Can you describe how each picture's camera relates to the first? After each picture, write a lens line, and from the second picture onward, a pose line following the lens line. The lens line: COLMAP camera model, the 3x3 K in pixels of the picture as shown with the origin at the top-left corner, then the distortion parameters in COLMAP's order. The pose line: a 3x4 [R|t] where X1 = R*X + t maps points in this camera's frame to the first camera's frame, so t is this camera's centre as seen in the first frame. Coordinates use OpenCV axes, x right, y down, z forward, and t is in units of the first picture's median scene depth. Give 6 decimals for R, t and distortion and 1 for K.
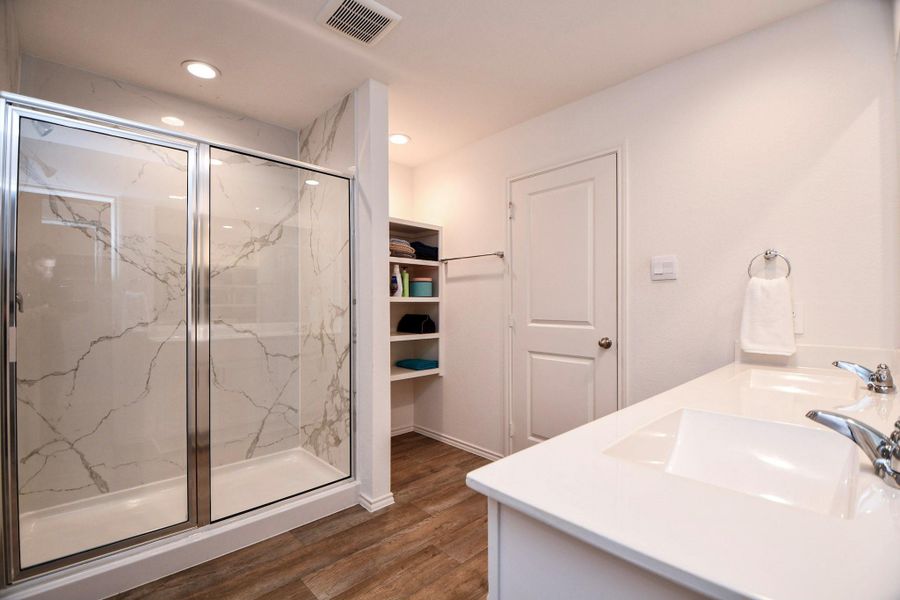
lens RADIAL K [[393.2, 0, 453.1], [0, 393.2, 298.5], [0, 0, 1]] dist [-0.022743, -0.002122]
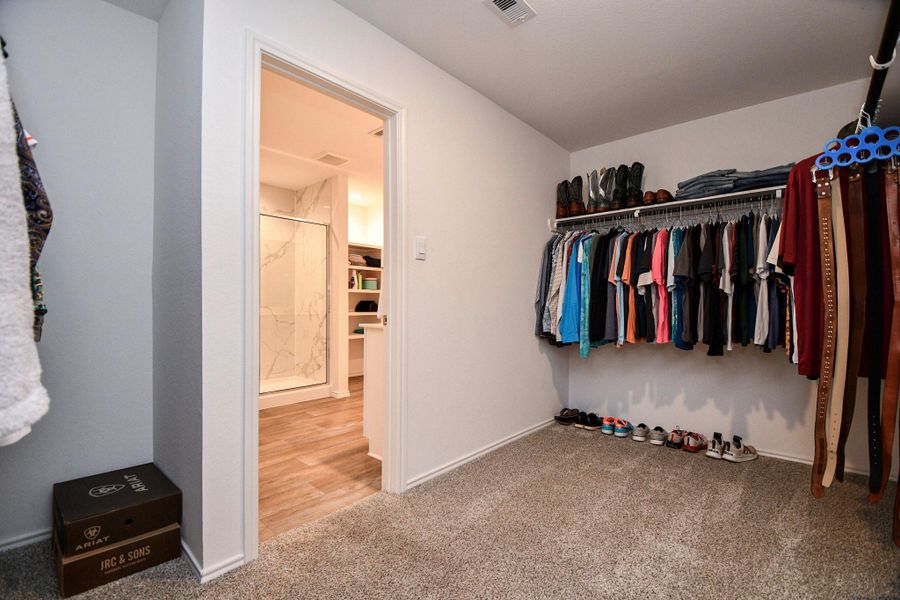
lens RADIAL K [[393.2, 0, 454.6], [0, 393.2, 305.5], [0, 0, 1]] dist [-0.022743, -0.002122]
pose [[0.996358, 0.011667, 0.084461, 0.153283], [-0.013774, 0.999607, 0.024400, 0.018871], [-0.084143, -0.025474, 0.996128, -0.752592]]
